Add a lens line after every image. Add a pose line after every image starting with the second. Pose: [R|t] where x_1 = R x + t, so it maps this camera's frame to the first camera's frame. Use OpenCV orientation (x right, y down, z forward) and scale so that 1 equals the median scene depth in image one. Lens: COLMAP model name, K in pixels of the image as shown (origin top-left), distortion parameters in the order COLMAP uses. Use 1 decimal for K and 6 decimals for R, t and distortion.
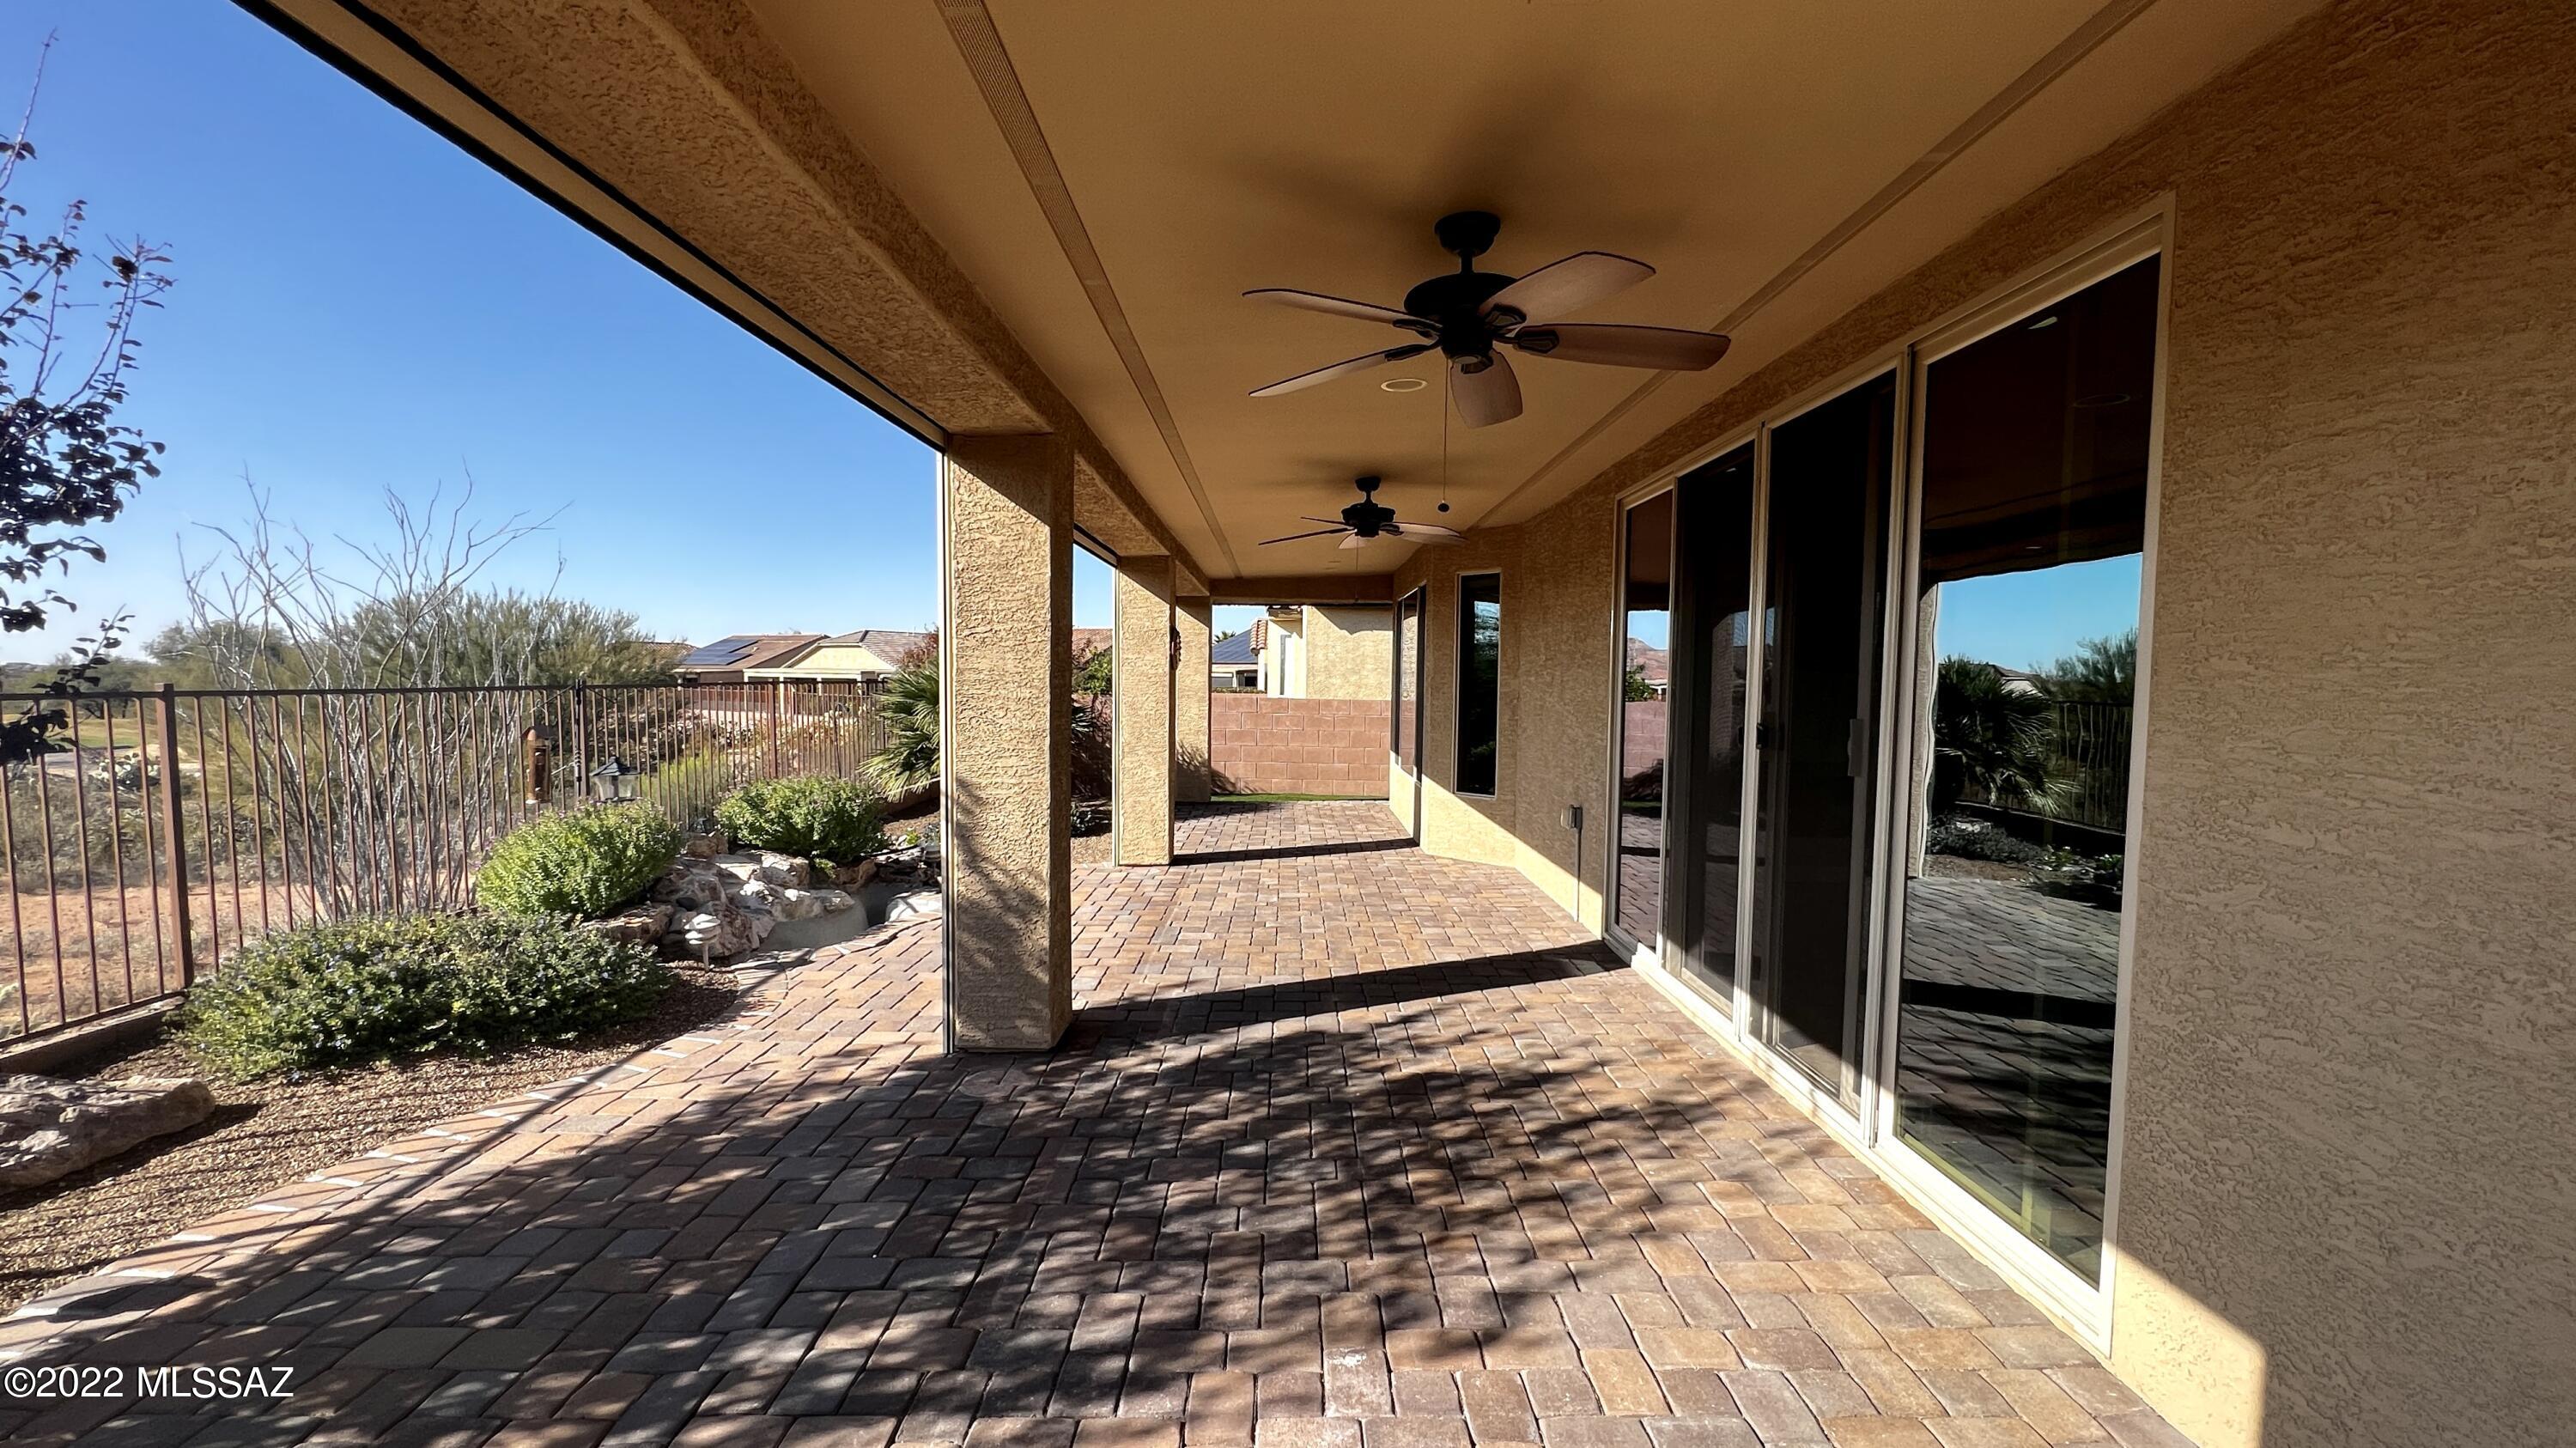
lens RADIAL K [[1041.8, 0, 1309.6], [0, 1041.8, 735.2], [0, 0, 1]] dist [-0.000584, -0.000339]
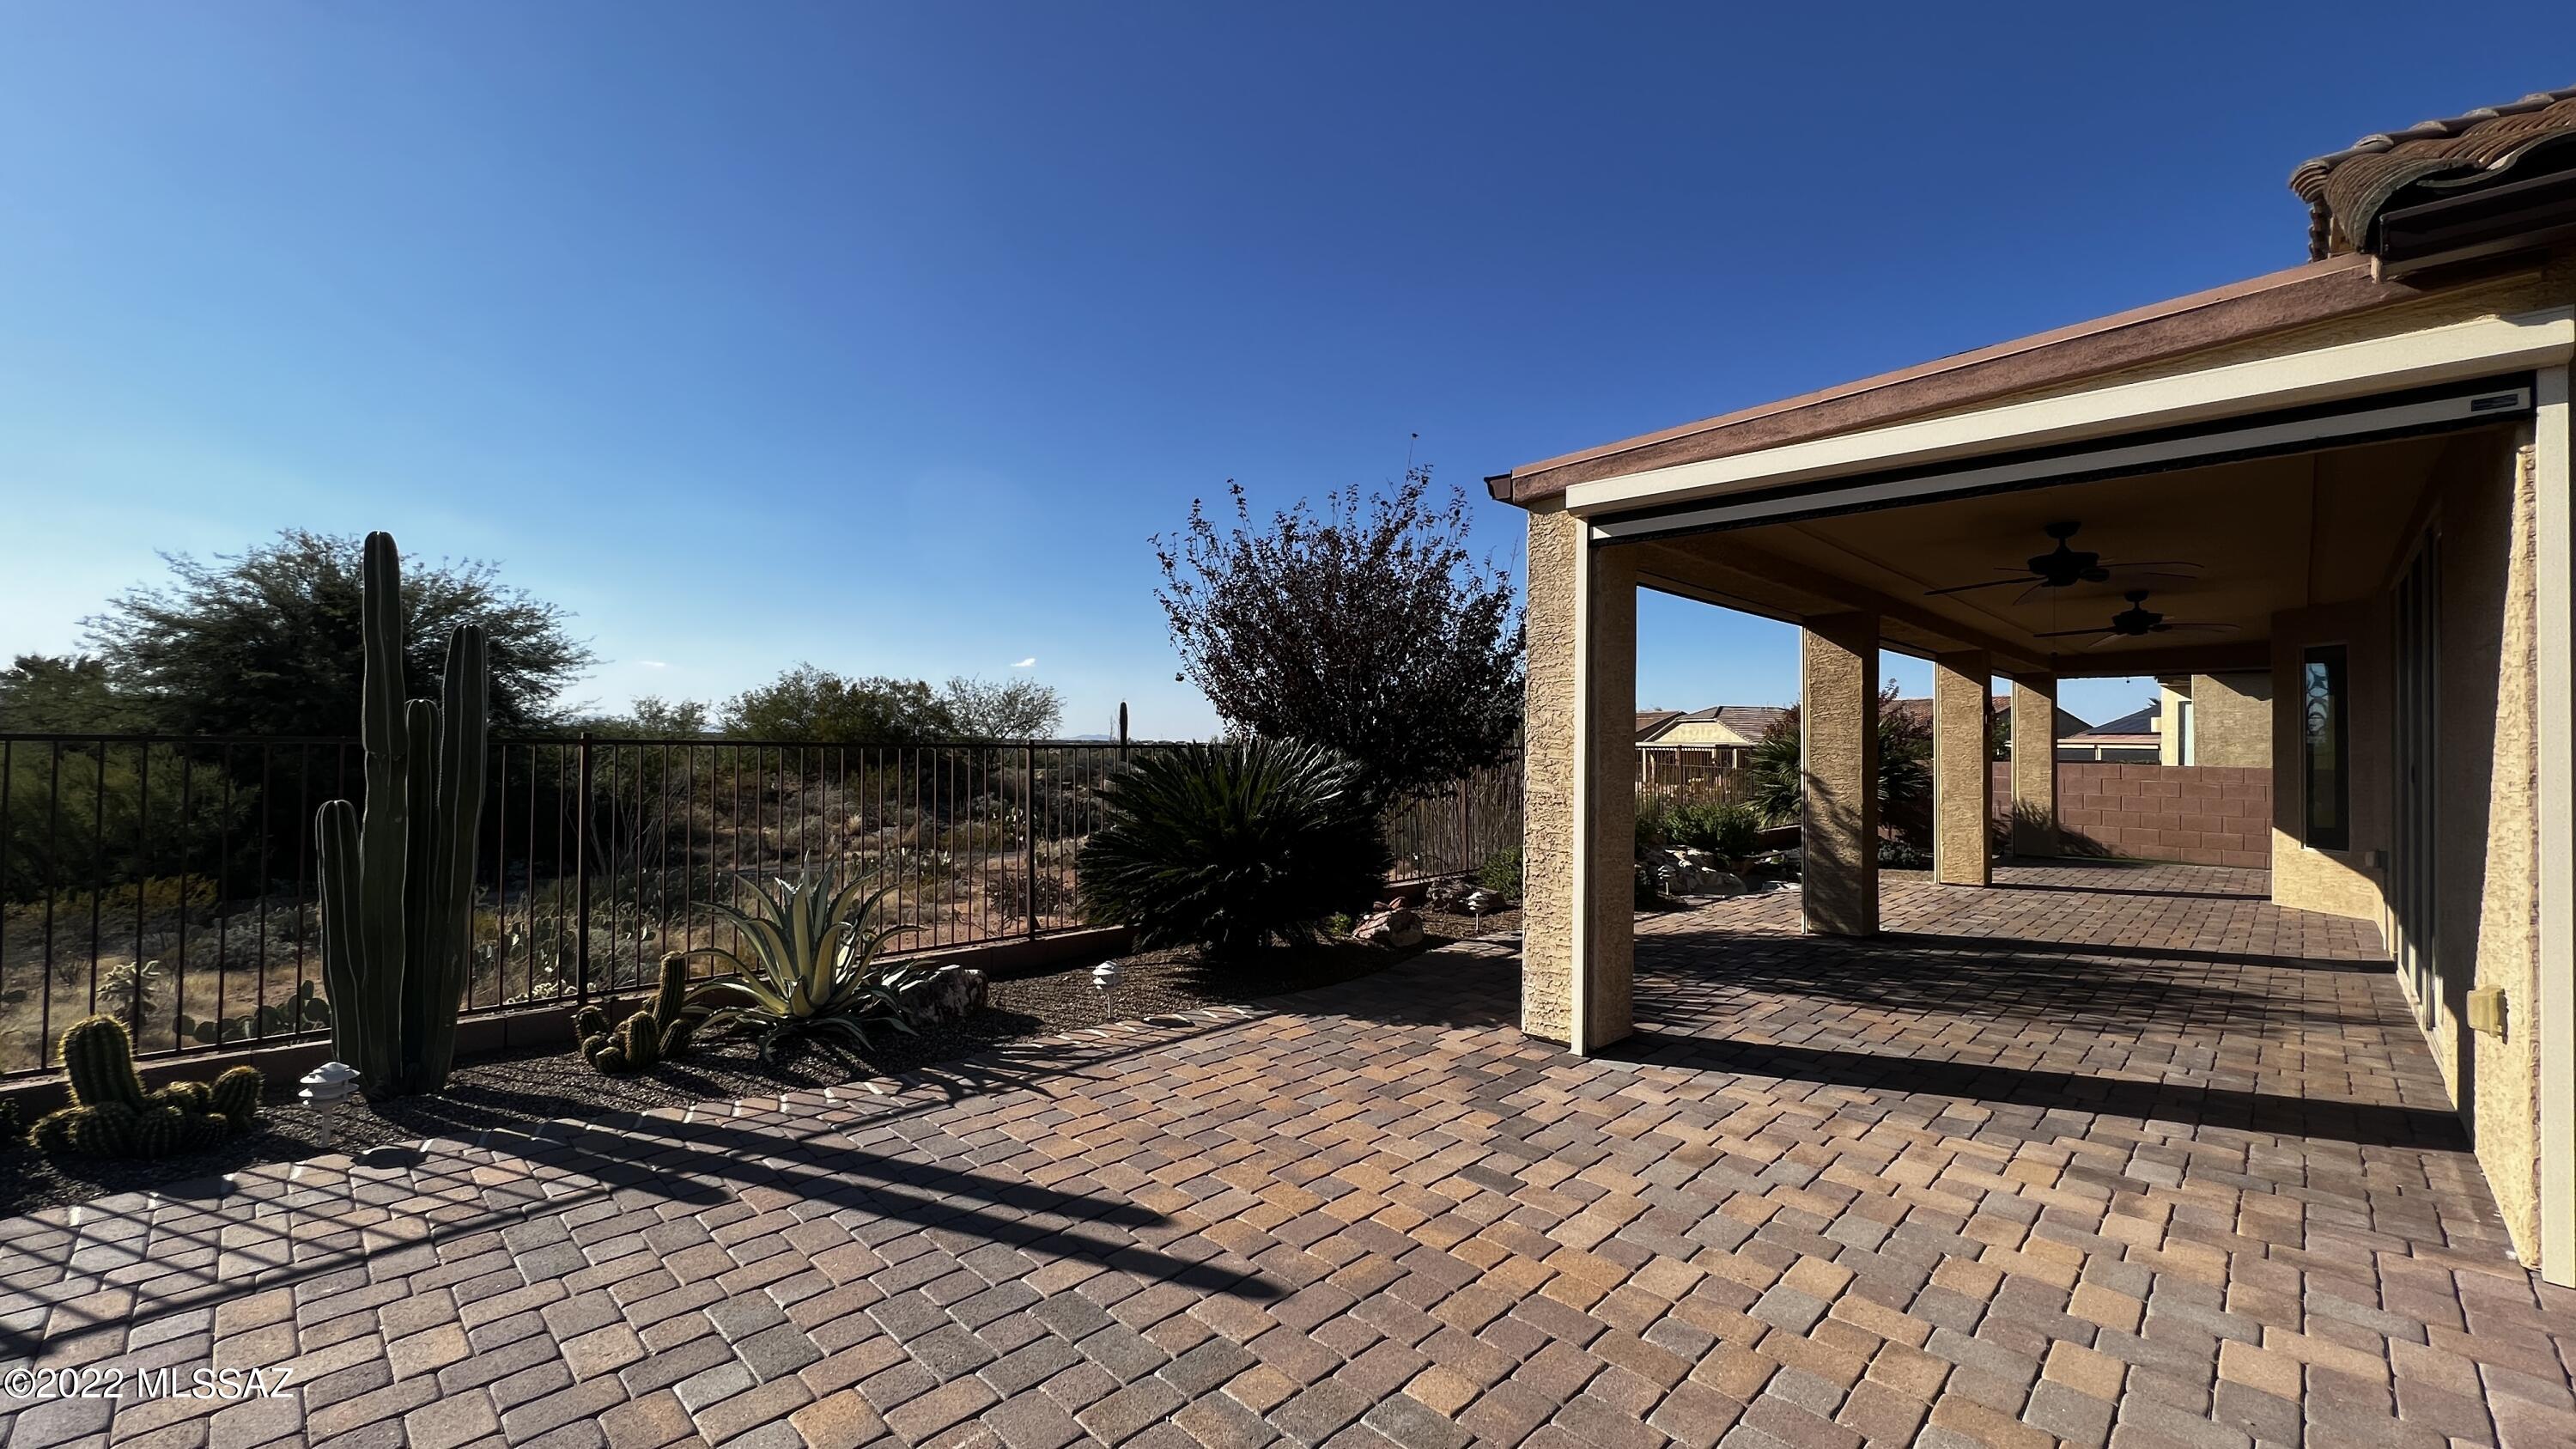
lens RADIAL K [[993.5, 0, 1294.3], [0, 993.5, 707.8], [0, 0, 1]] dist [-0.000930, -0.000250]
pose [[0.692601, -0.028622, -0.720753, 0.334159], [-0.041803, 0.995940, -0.079721, 0.075186], [0.720109, 0.085344, 0.688593, -0.981639]]
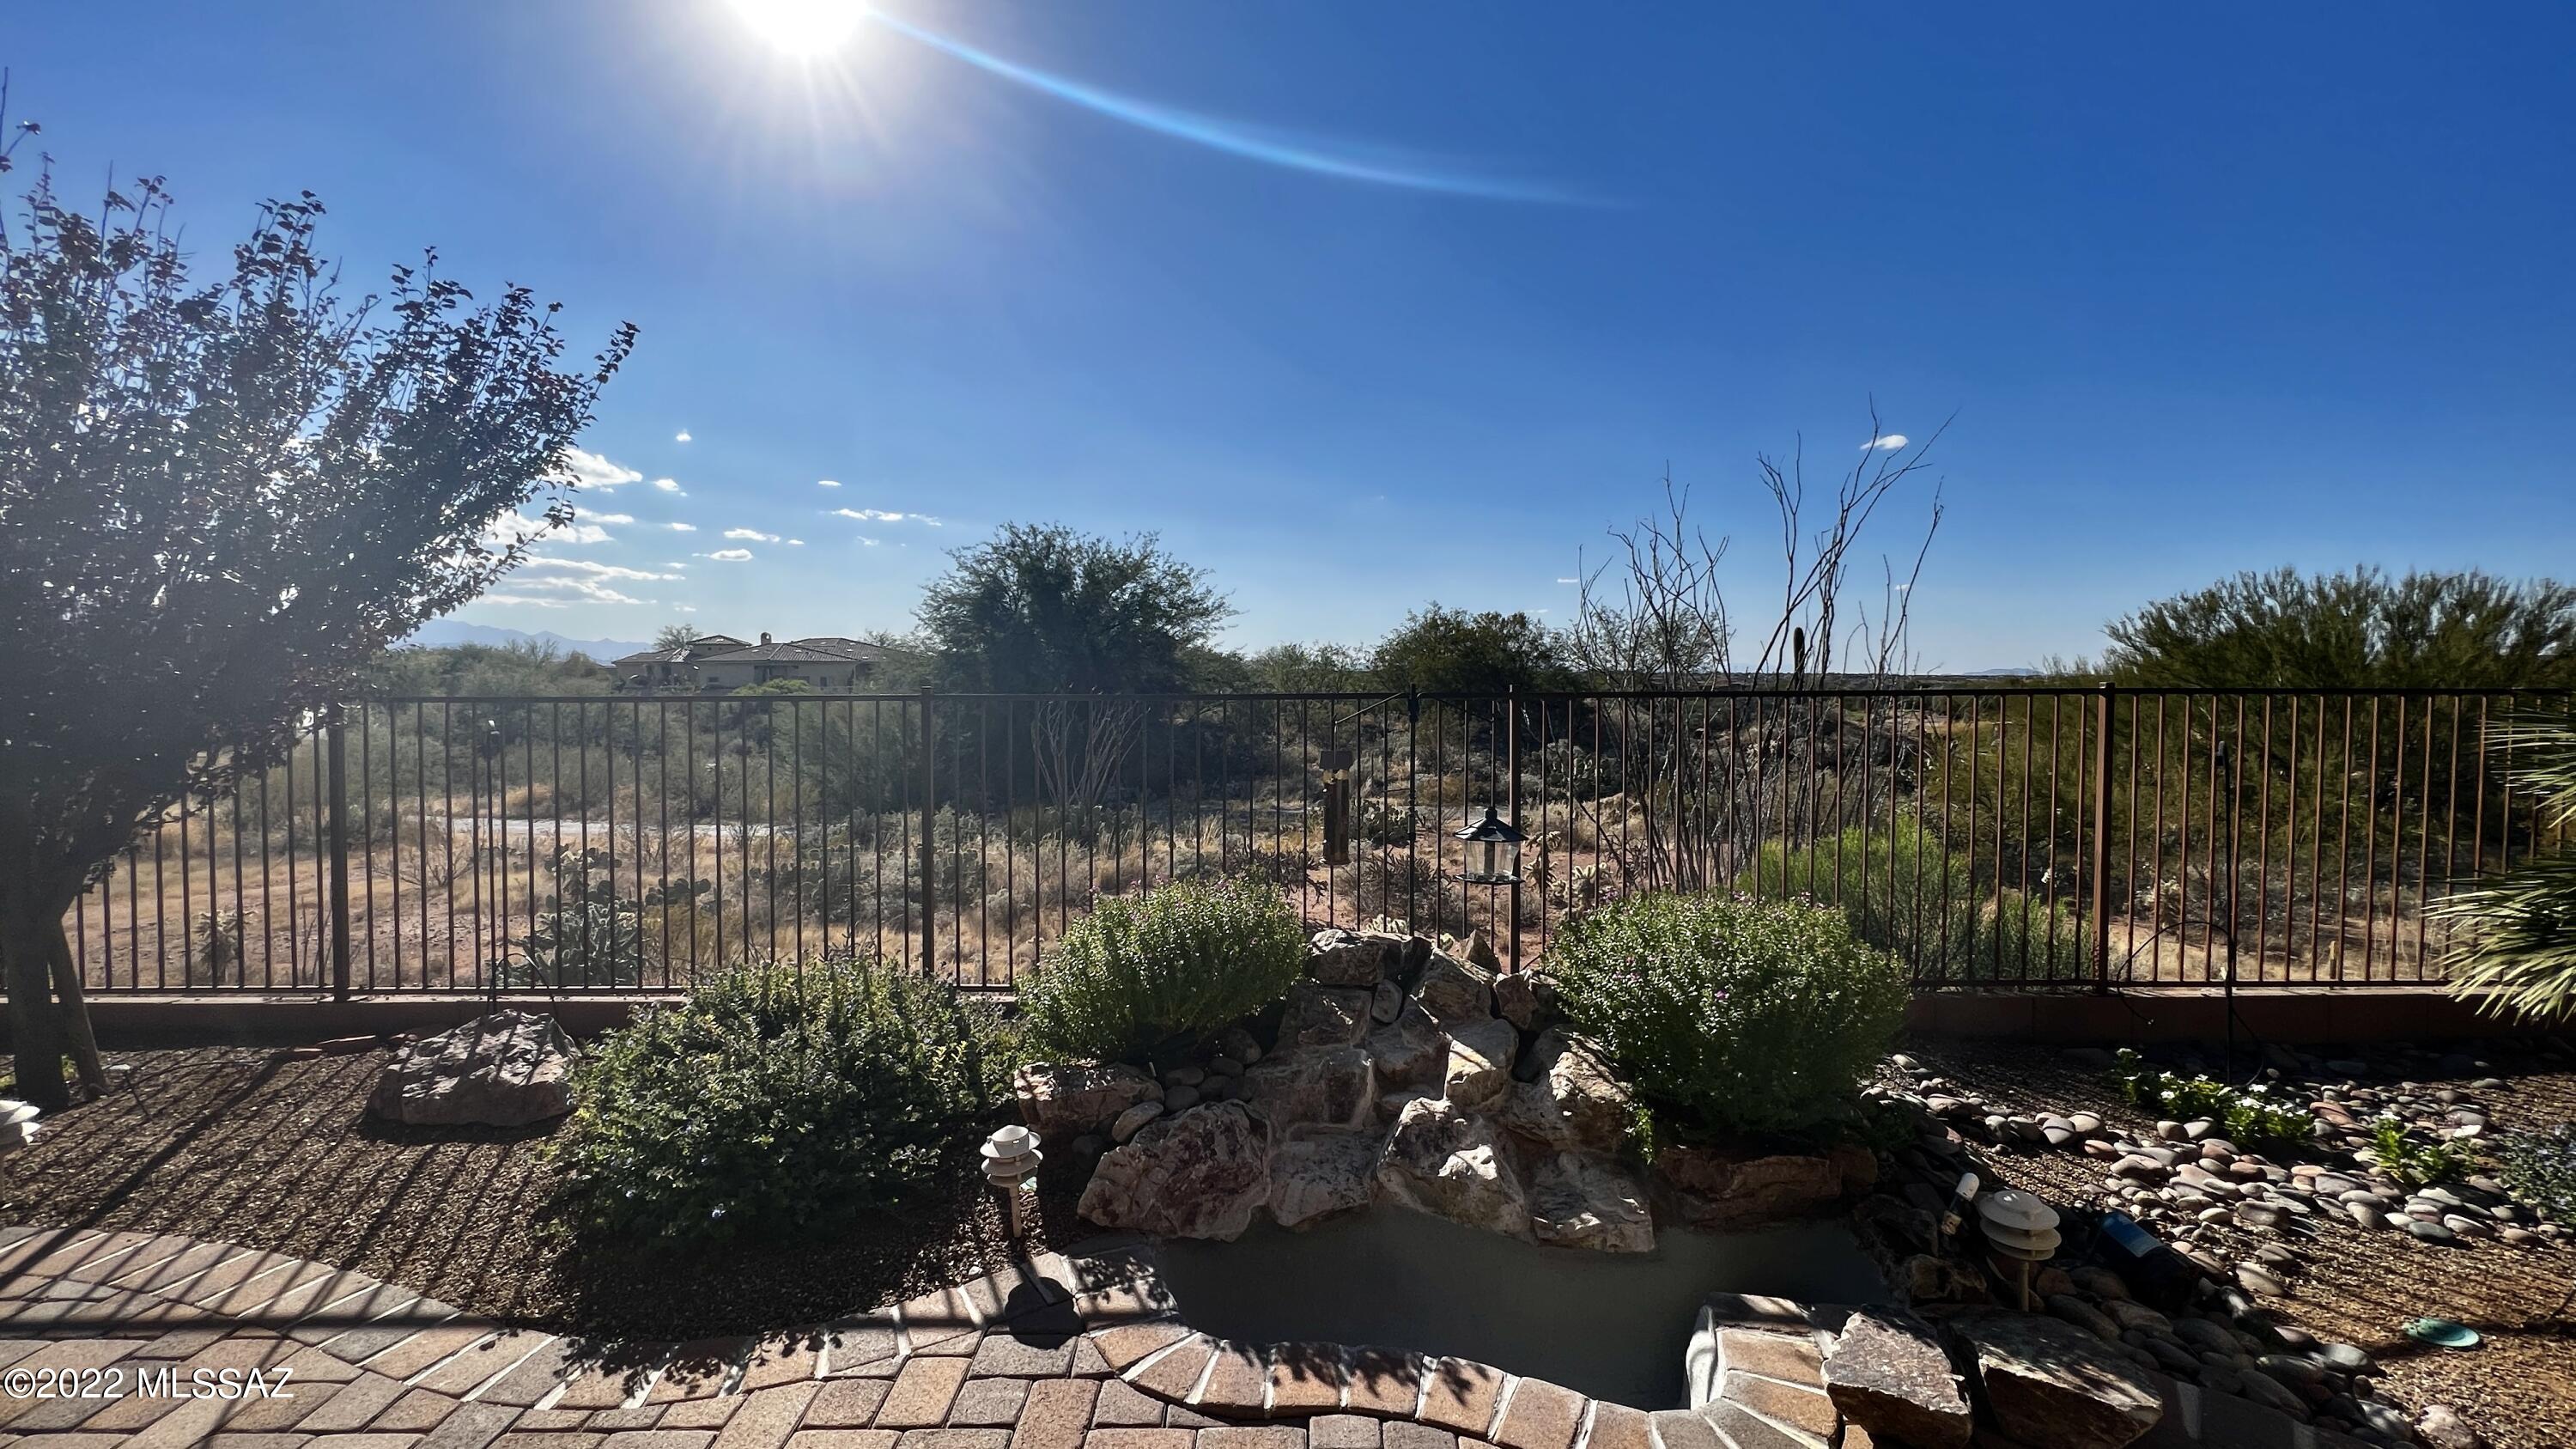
lens RADIAL K [[1030.3, 0, 1277.5], [0, 1030.3, 712.6], [0, 0, 1]] dist [-0.001754, 0.000017]
pose [[-0.015198, 0.026389, -0.999536, -0.092059], [-0.056056, 0.998057, 0.027202, -0.072945], [0.998312, 0.056443, -0.013690, 1.442663]]
